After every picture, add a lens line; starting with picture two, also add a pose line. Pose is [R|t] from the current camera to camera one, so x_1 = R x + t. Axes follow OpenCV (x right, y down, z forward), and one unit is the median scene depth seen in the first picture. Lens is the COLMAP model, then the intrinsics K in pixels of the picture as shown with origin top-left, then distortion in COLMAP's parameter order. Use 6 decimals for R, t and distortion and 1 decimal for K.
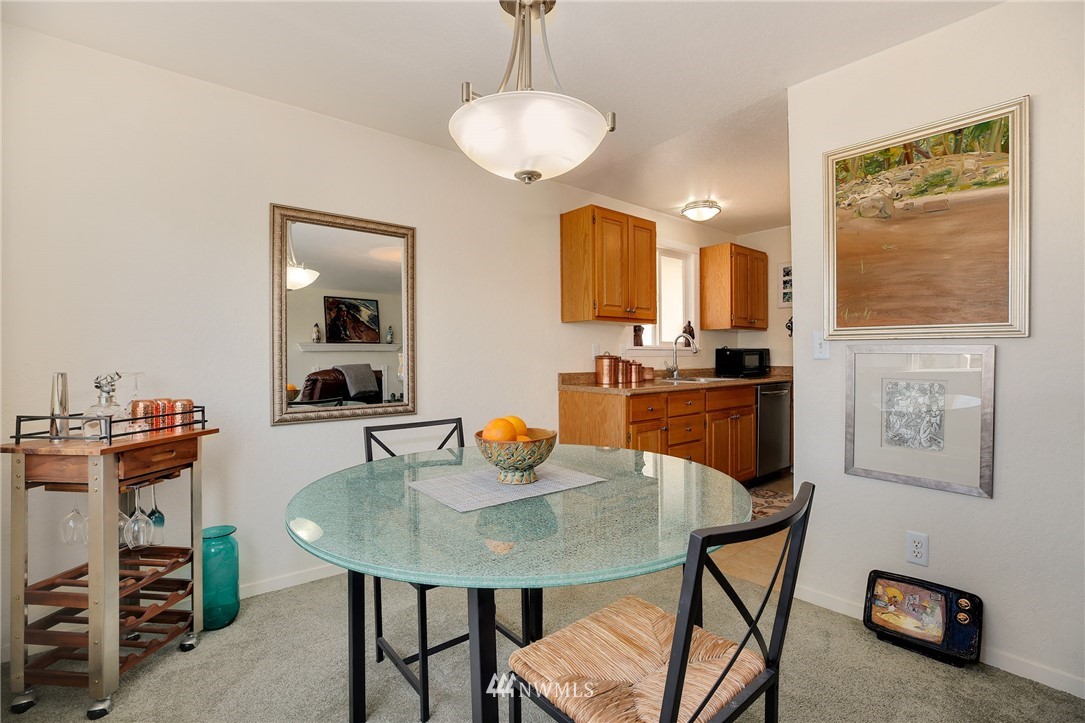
lens RADIAL K [[494.3, 0, 537.4], [0, 494.3, 356.4], [0, 0, 1]] dist [-0.031408, 0.005804]
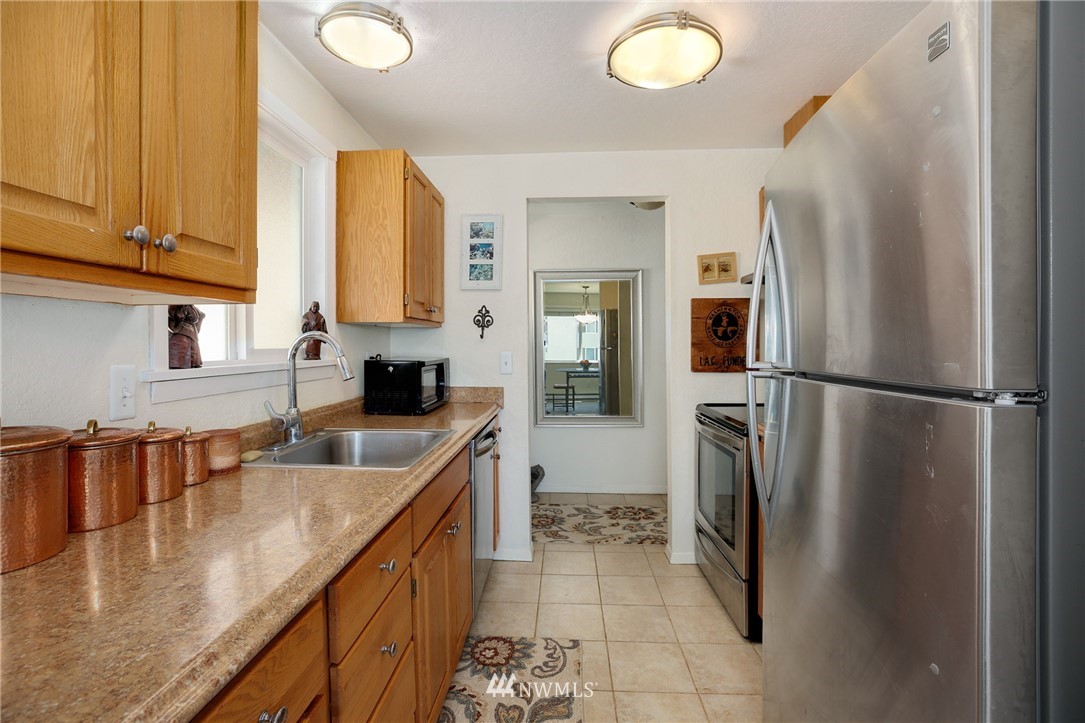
lens RADIAL K [[494.3, 0, 538.2], [0, 494.3, 348.0], [0, 0, 1]] dist [-0.031408, 0.005804]
pose [[0.667728, -0.006944, 0.744373, 0.109658], [0.004069, 0.999976, 0.005678, -0.032115], [-0.744394, -0.000762, 0.667740, 0.556322]]
